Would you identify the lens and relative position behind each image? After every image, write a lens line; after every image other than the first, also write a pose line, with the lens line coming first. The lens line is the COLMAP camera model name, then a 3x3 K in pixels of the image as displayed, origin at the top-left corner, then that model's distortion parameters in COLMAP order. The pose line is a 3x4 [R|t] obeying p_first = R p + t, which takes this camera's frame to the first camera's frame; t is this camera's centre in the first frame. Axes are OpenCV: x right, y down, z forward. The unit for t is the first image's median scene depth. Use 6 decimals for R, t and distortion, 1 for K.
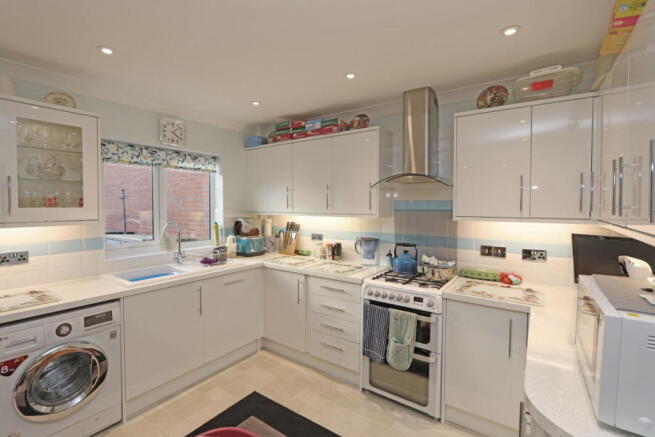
lens RADIAL K [[301.9, 0, 324.4], [0, 301.9, 215.2], [0, 0, 1]] dist [-0.018757, 0.002258]
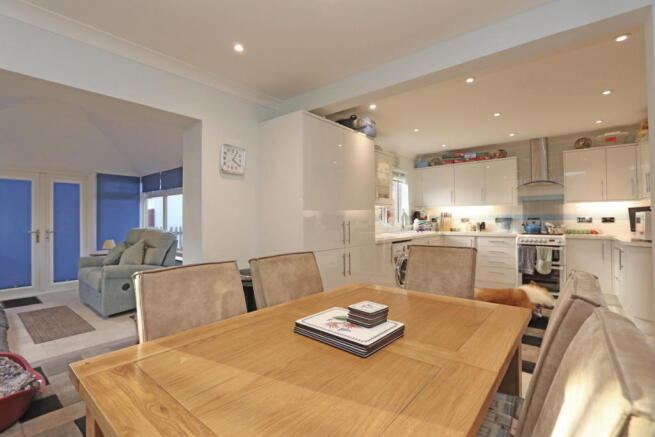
lens RADIAL K [[301.9, 0, 326.1], [0, 301.9, 213.9], [0, 0, 1]] dist [-0.018757, 0.002258]
pose [[0.997285, -0.009711, -0.072991, -0.905452], [0.006127, 0.998772, -0.049155, 0.154509], [0.073379, 0.048574, 0.996121, -0.981444]]
